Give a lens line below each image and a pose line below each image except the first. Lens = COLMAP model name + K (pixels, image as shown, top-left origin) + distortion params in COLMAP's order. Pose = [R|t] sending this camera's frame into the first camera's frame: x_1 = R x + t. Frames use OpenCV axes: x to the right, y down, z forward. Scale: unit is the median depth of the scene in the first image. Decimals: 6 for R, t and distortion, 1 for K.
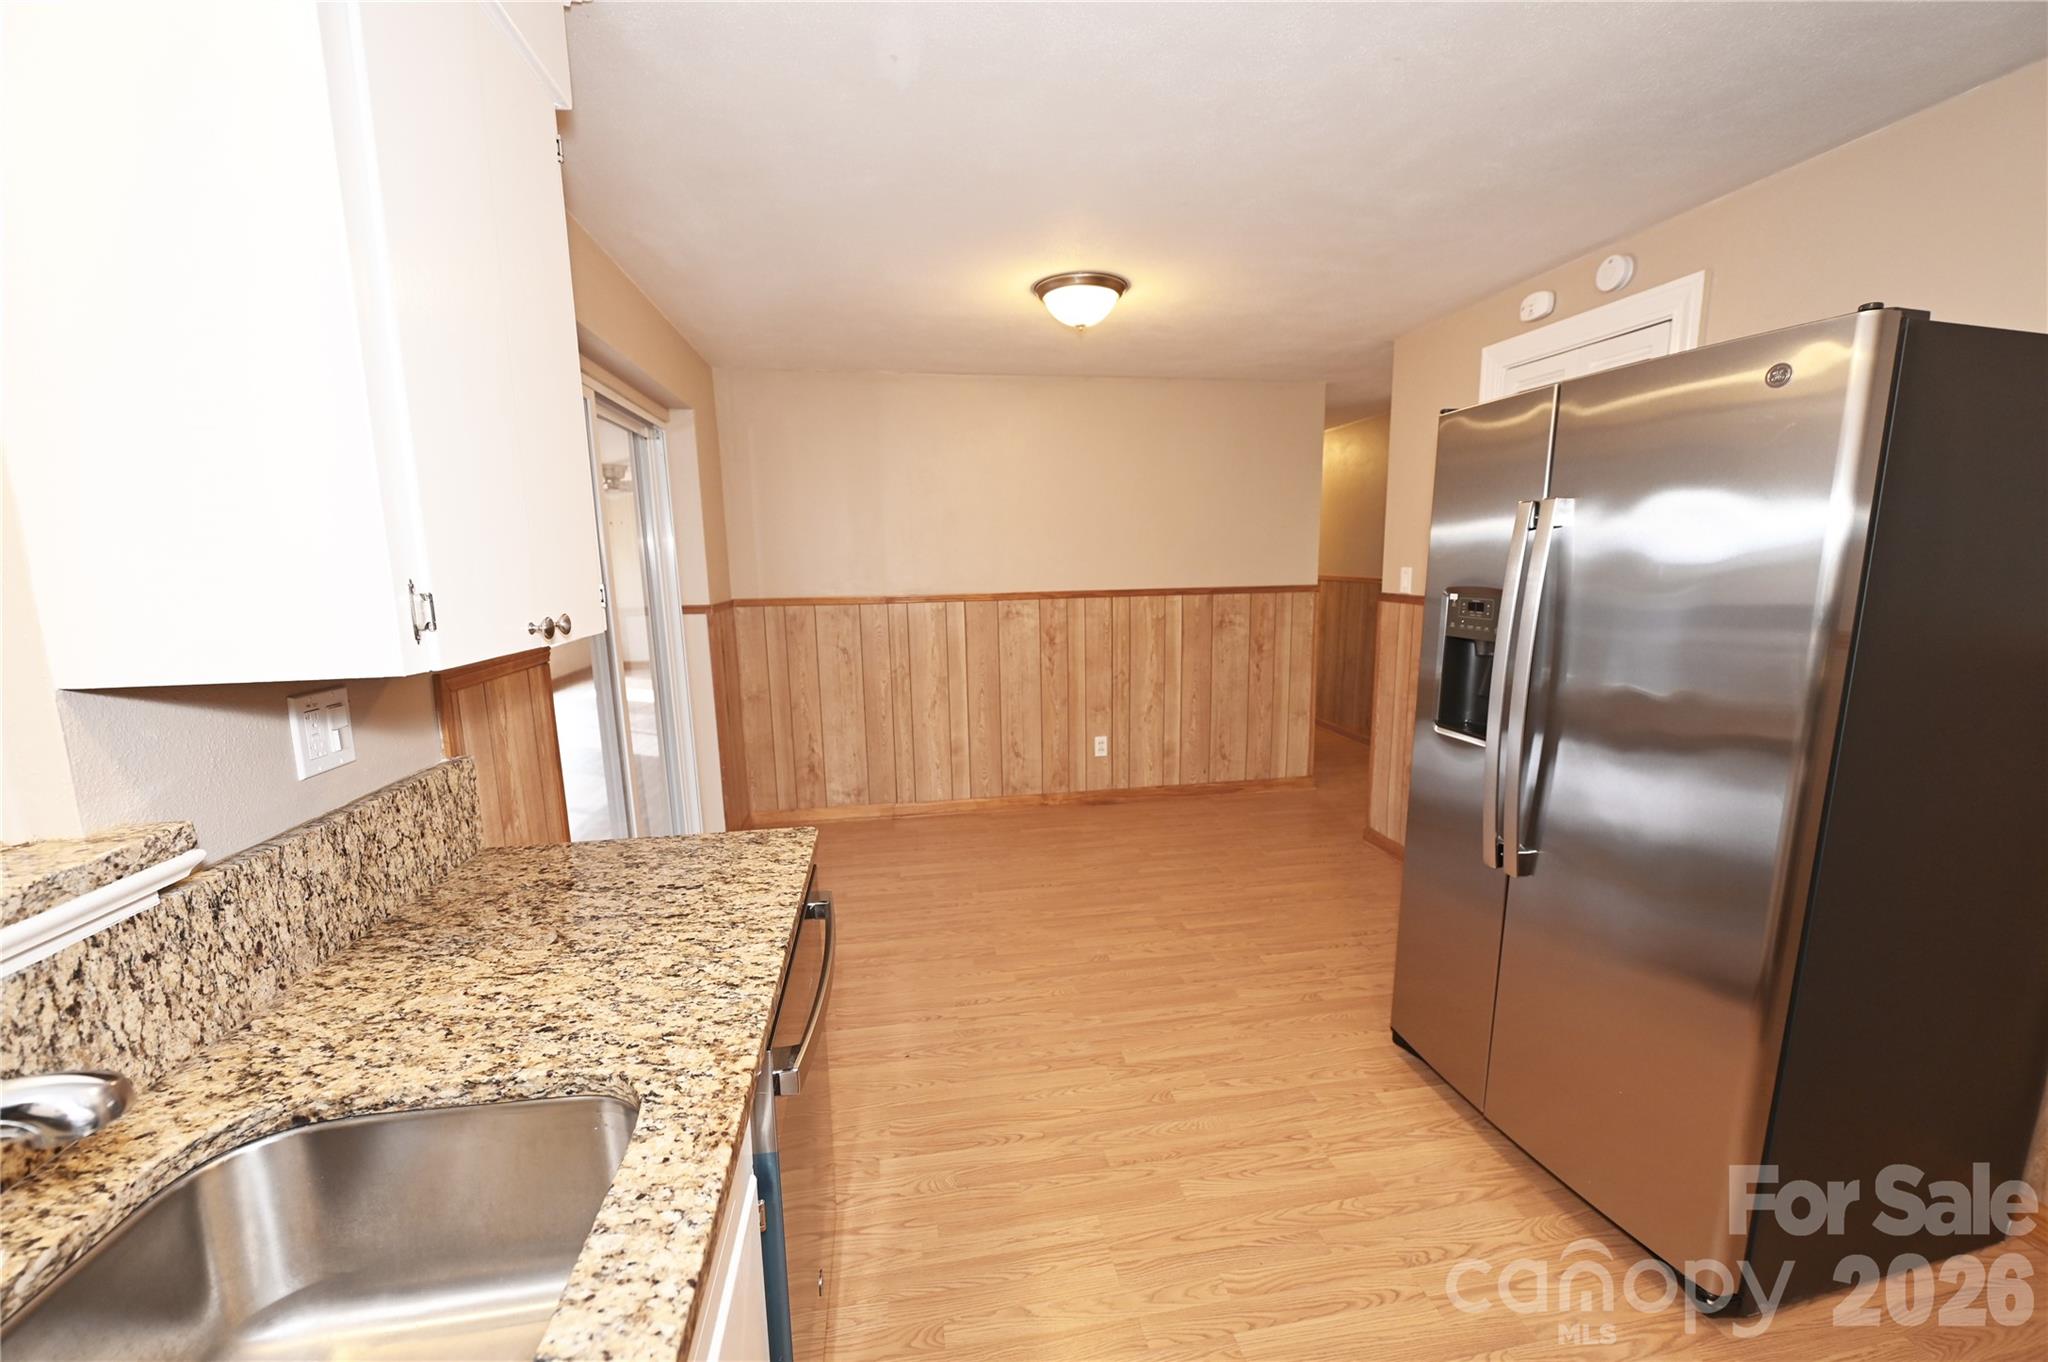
lens RADIAL K [[807.8, 0, 1026.8], [0, 807.8, 682.9], [0, 0, 1]] dist [-0.006757, -0.000248]
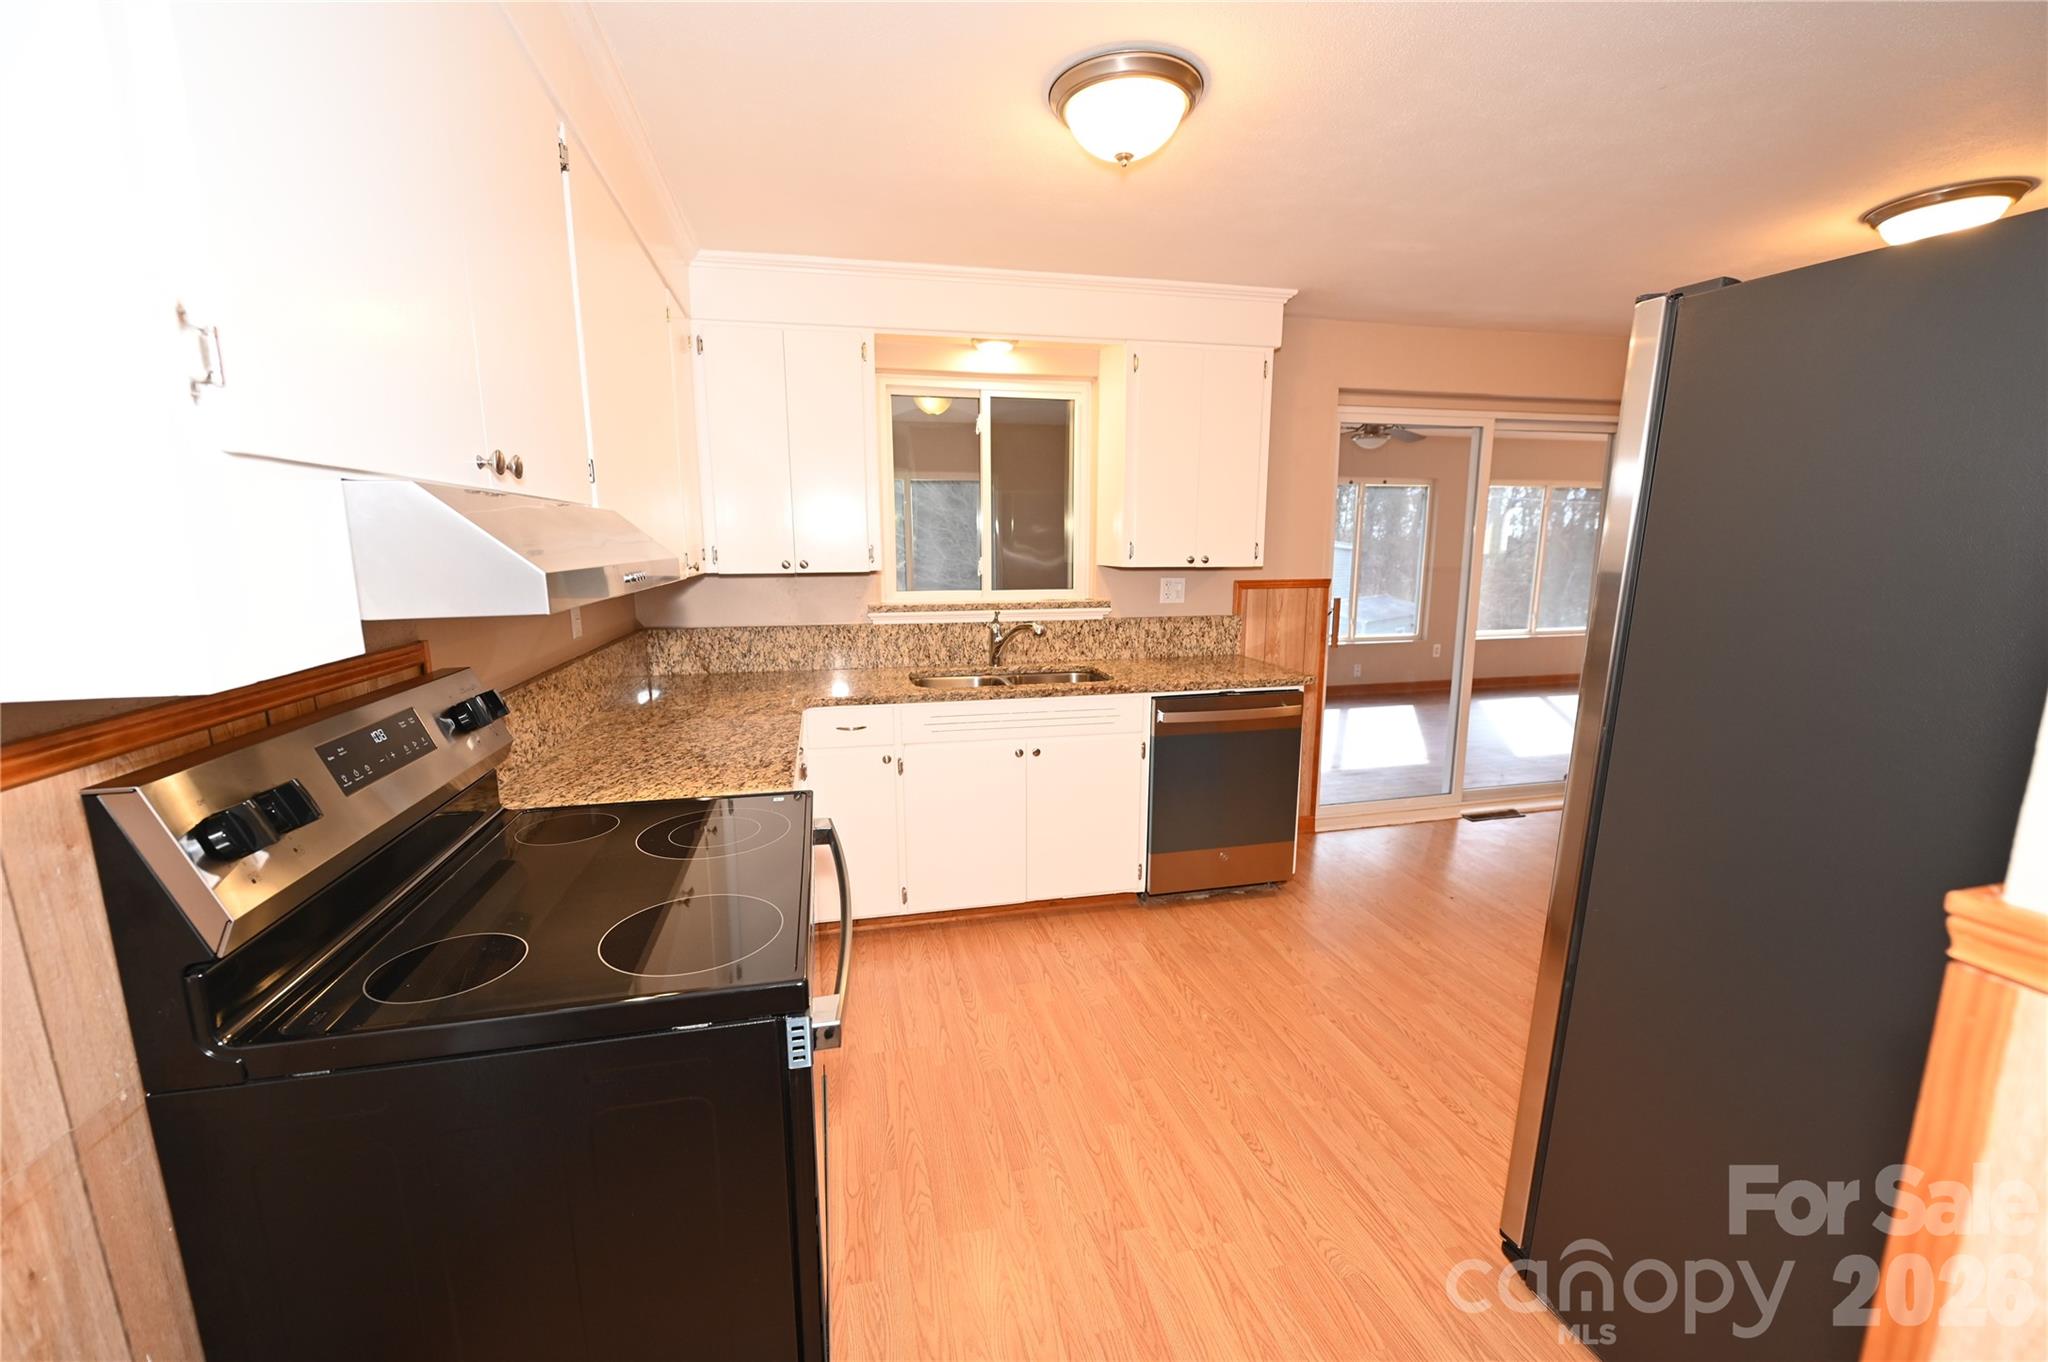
lens RADIAL K [[807.8, 0, 1026.8], [0, 807.8, 682.9], [0, 0, 1]] dist [-0.006757, -0.000248]
pose [[0.060184, 0.187144, -0.980487, 2.178845], [-0.151702, 0.972573, 0.176321, -0.057161], [0.986592, 0.138130, 0.086923, 0.213841]]
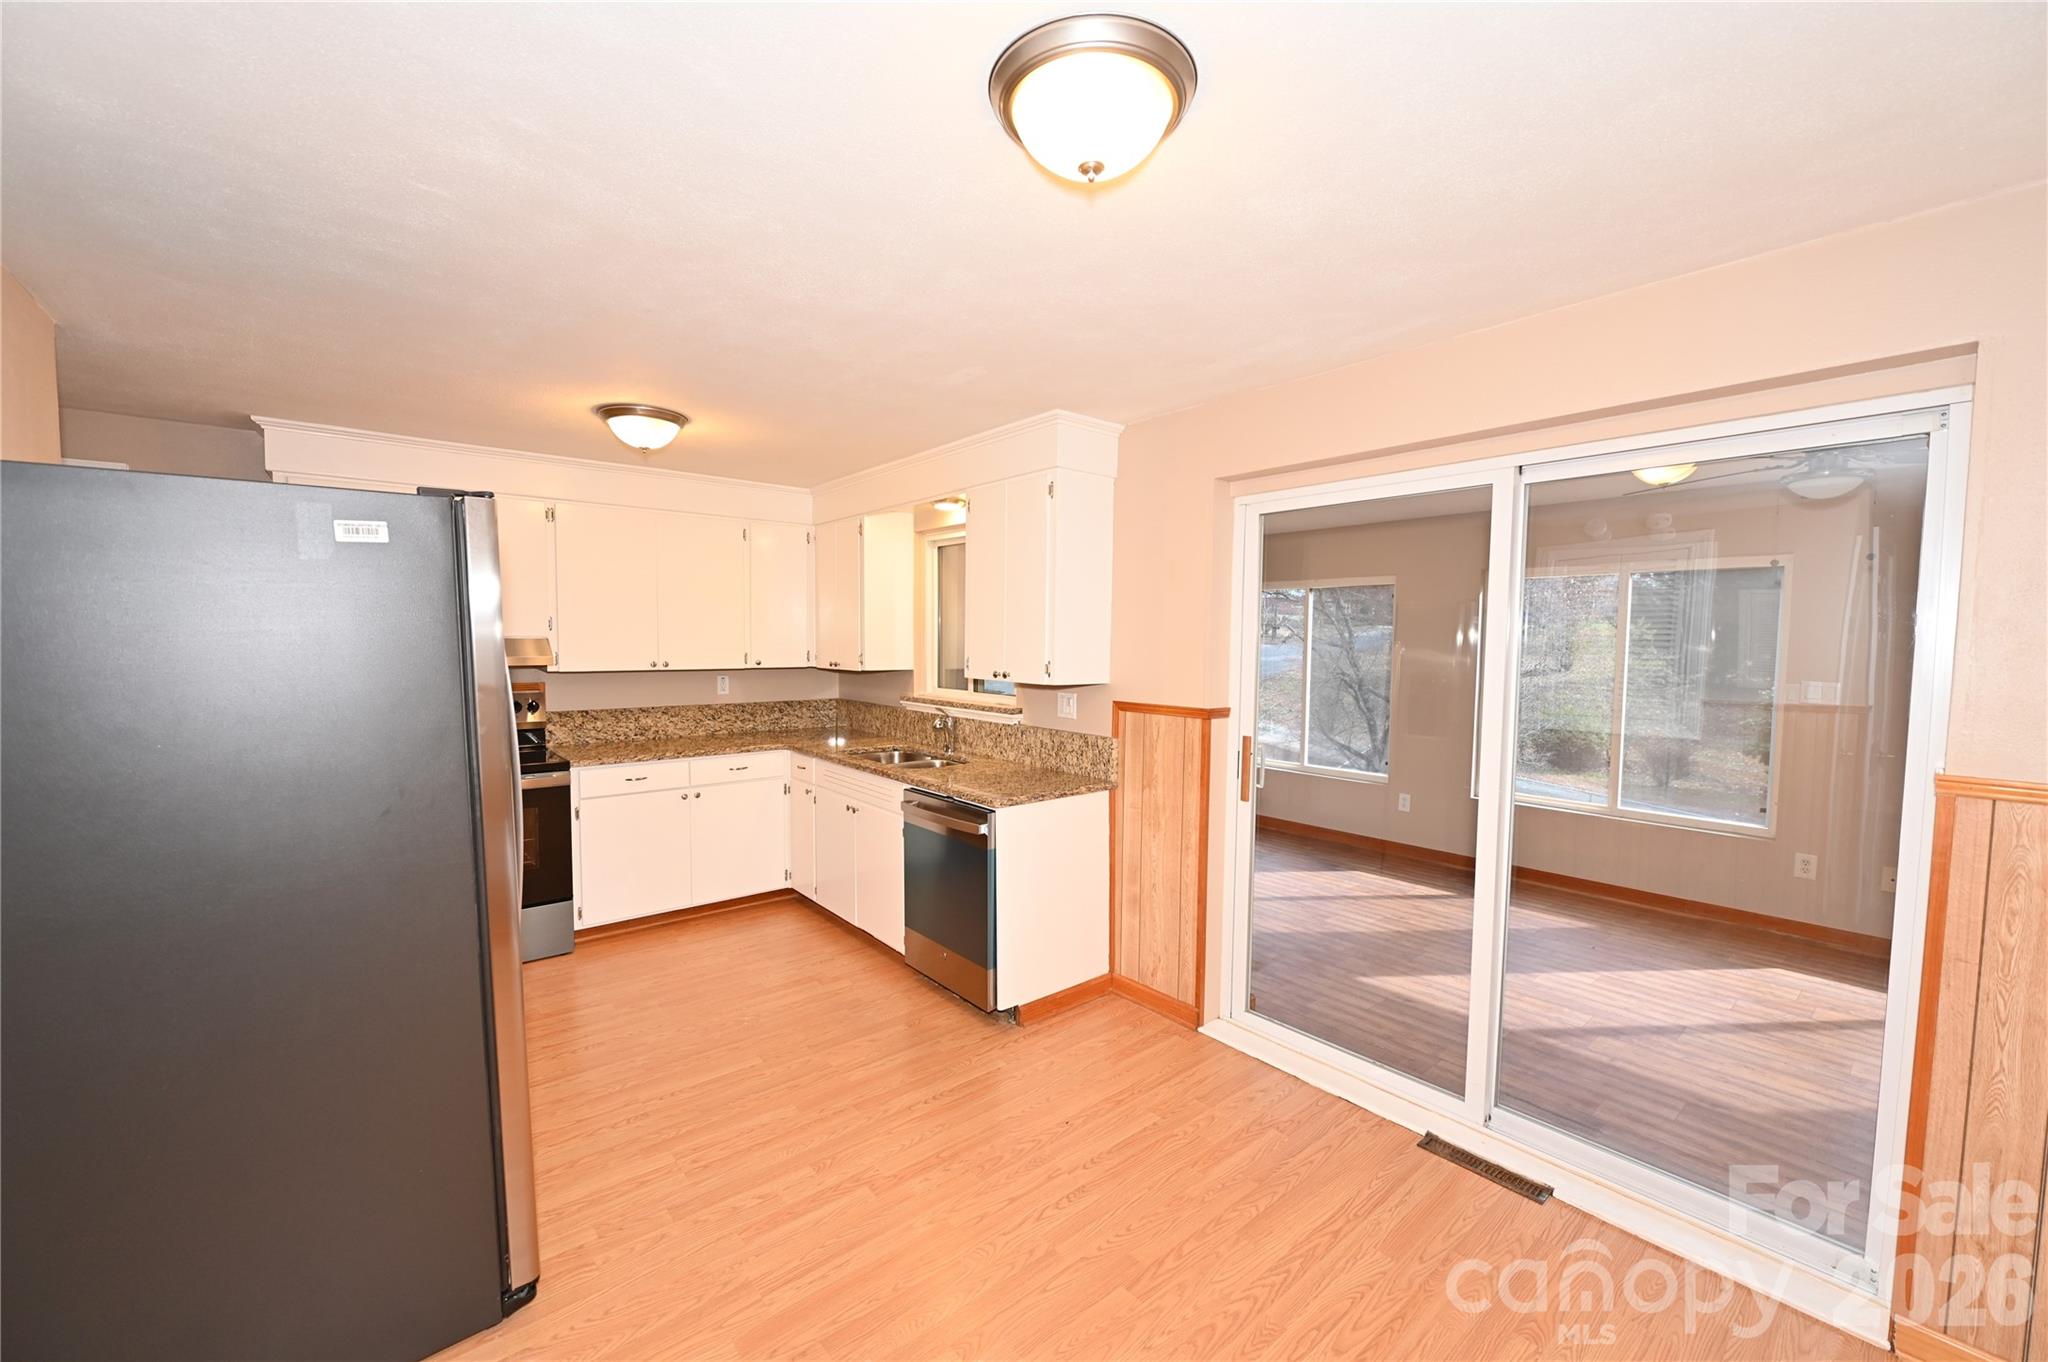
lens RADIAL K [[809.1, 0, 1020.3], [0, 809.1, 687.7], [0, 0, 1]] dist [-0.007705, -0.000765]
pose [[-0.868799, 0.037203, -0.493765, 0.816125], [-0.072326, 0.976945, 0.200869, -0.612860], [0.489854, 0.210227, -0.846078, 3.483021]]
